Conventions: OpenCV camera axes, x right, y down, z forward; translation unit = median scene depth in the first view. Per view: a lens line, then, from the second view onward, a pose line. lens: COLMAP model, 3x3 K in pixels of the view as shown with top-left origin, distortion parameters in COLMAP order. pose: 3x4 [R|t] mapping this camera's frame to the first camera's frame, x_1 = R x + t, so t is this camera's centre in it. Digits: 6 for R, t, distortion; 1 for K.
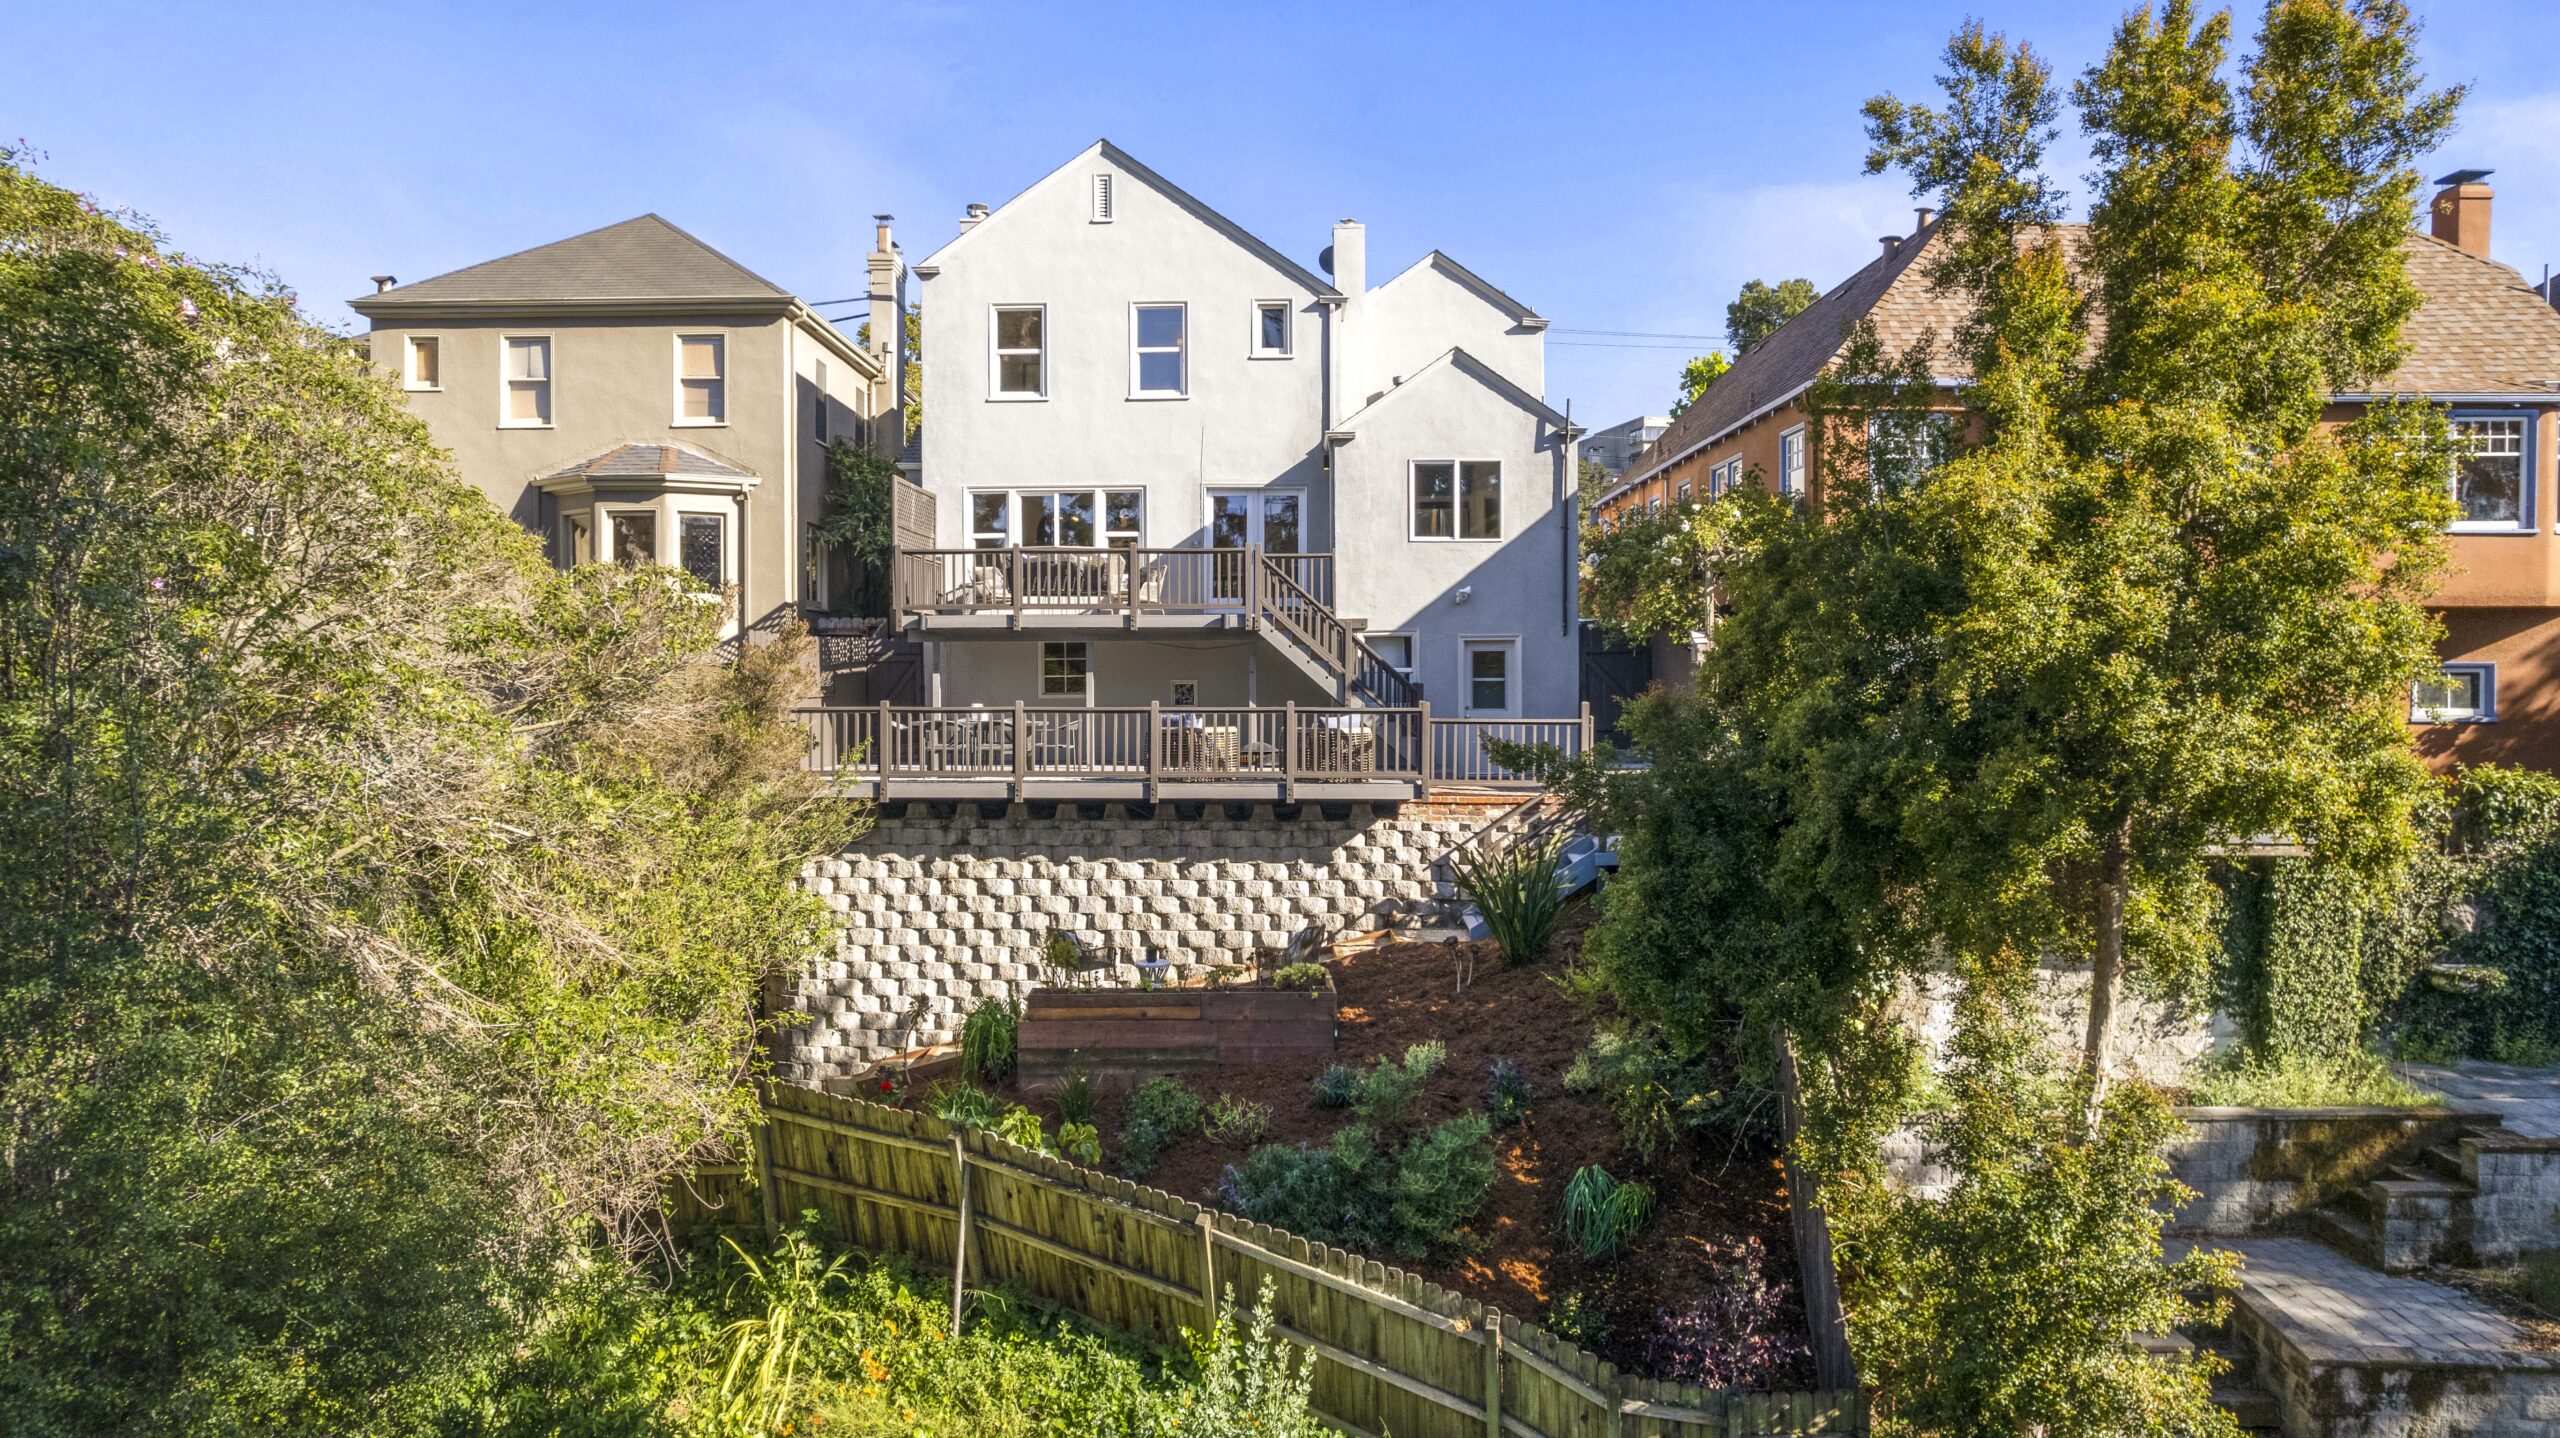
lens RADIAL K [[1639.2, 0, 1280.0], [0, 1639.2, 719.0], [0, 0, 1]] dist [0.000058, 0.001959]
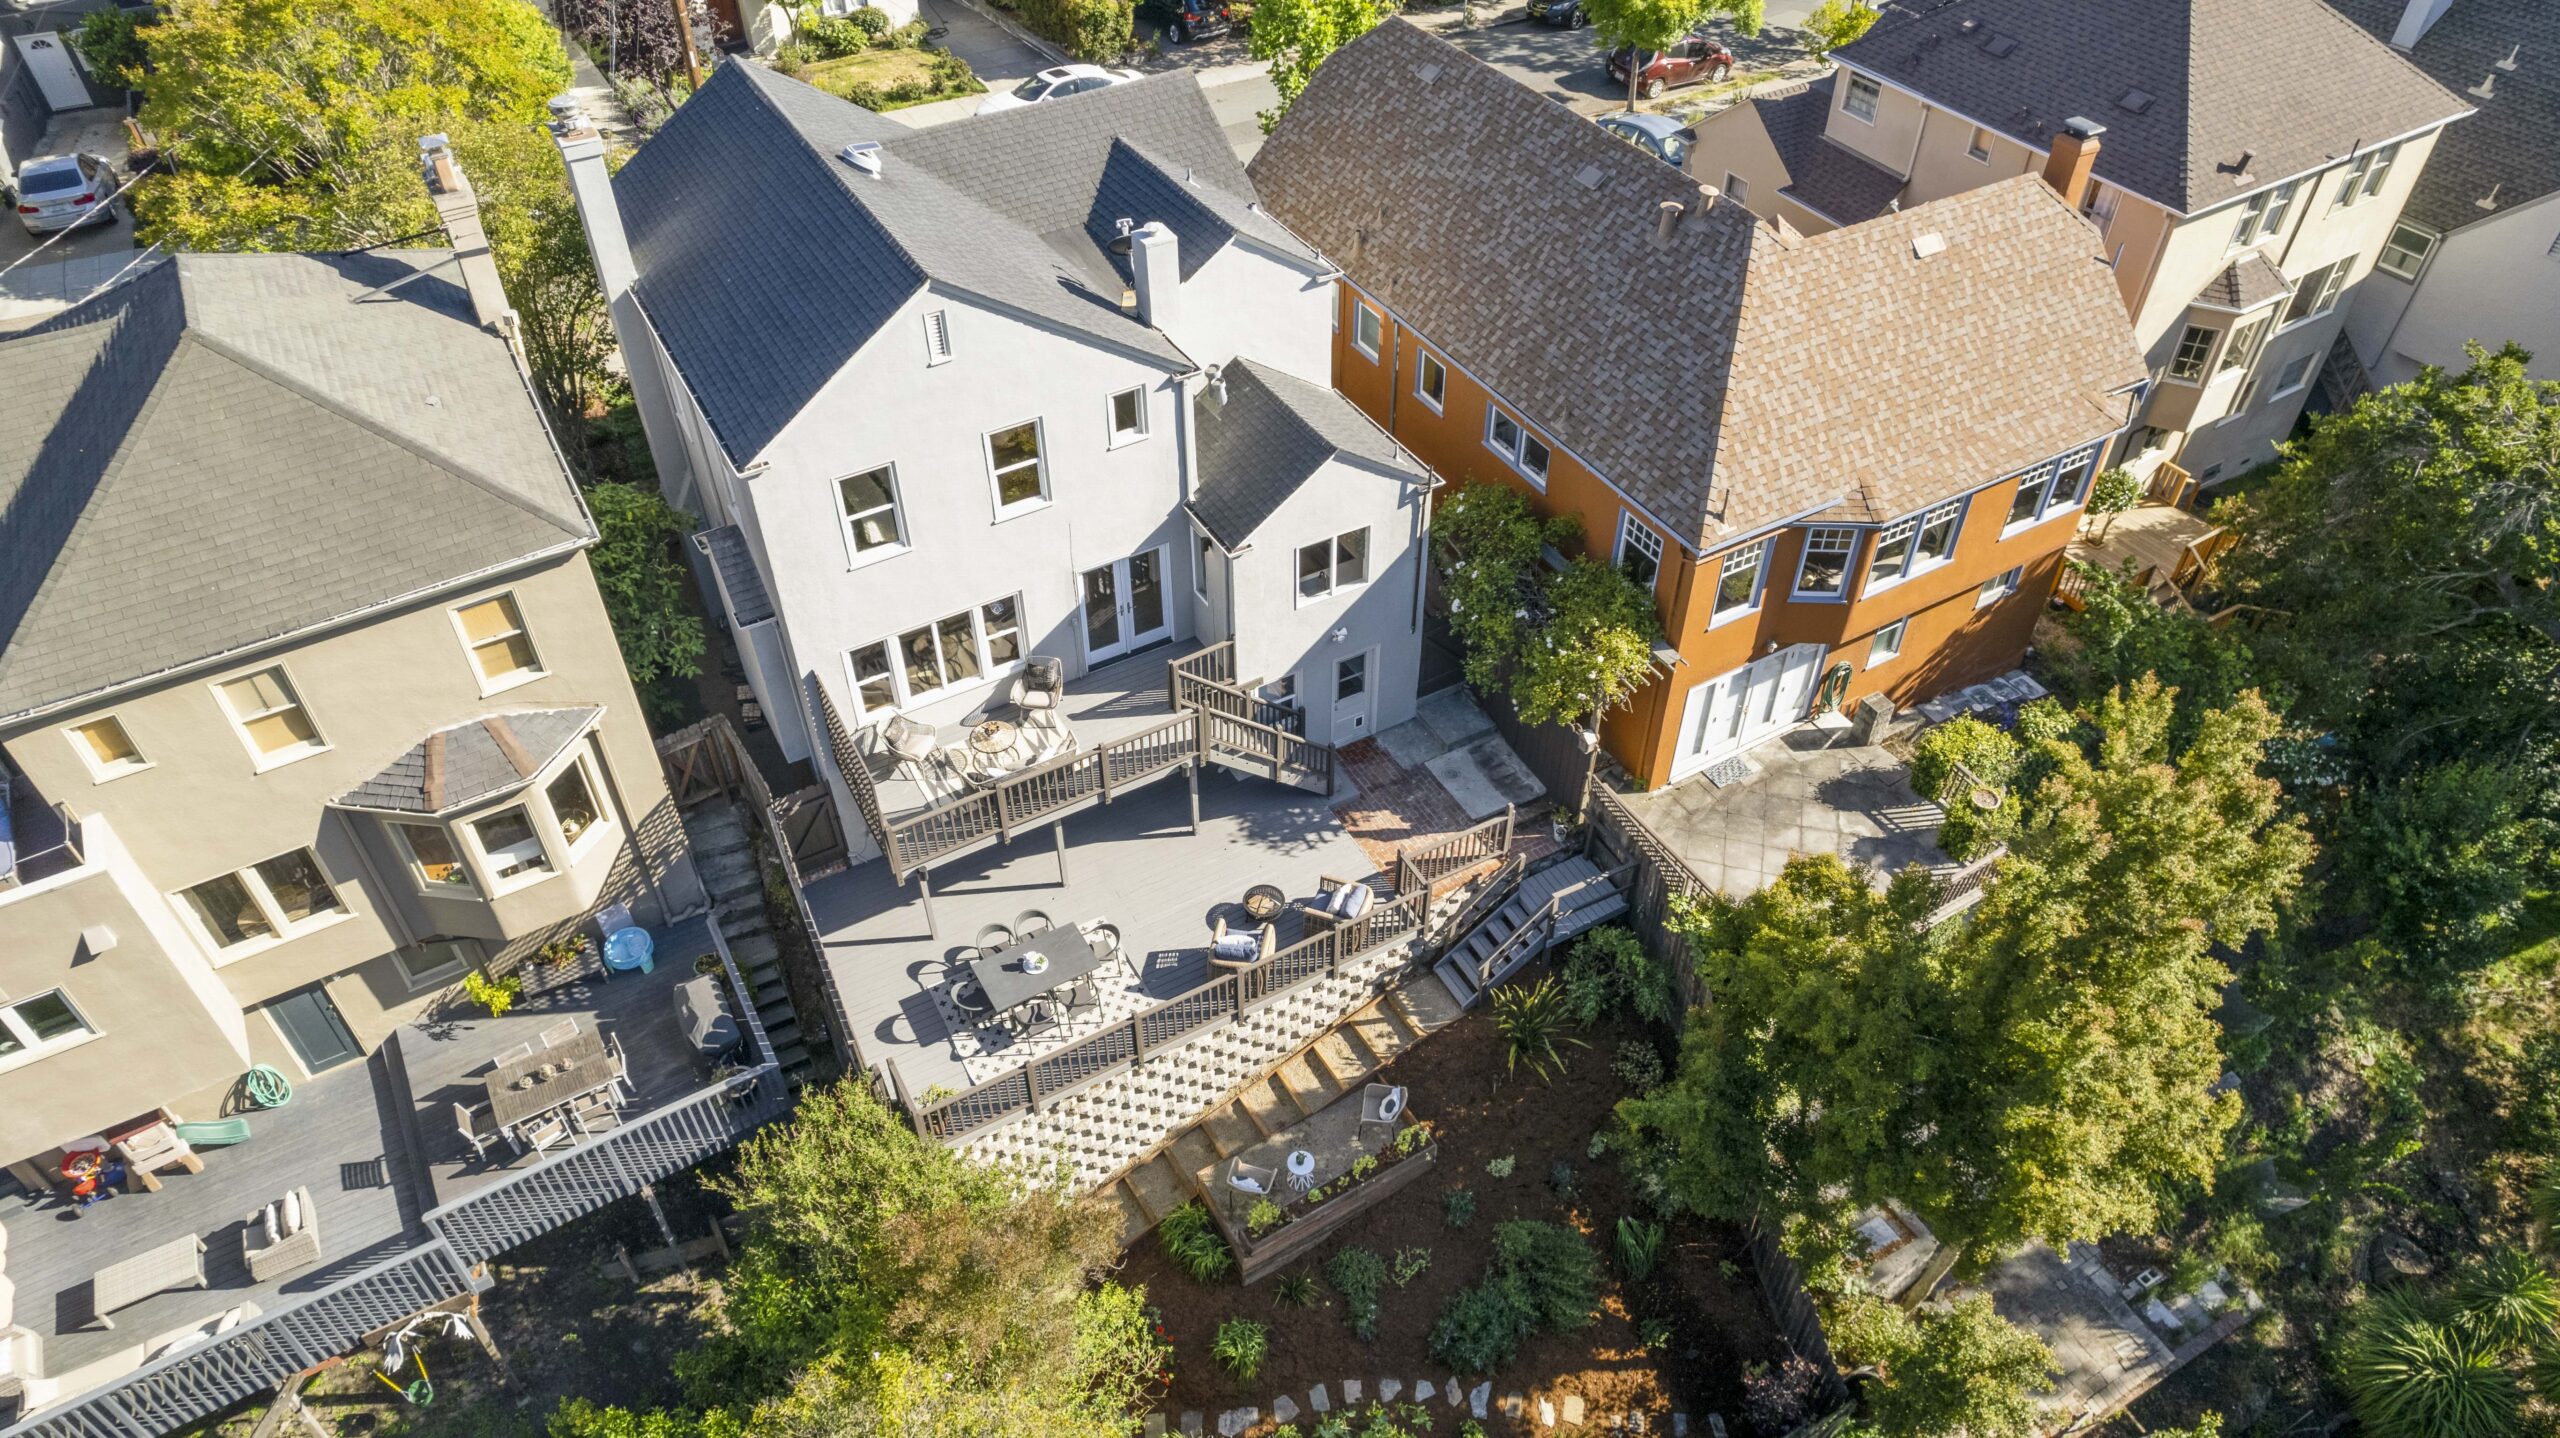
lens RADIAL K [[1639.2, 0, 1280.0], [0, 1639.2, 719.0], [0, 0, 1]] dist [0.000058, 0.001959]
pose [[0.862878, -0.341303, 0.372765, -0.338508], [0.009337, 0.748186, 0.663424, -0.729506], [-0.505326, -0.568973, 0.648779, 0.248707]]
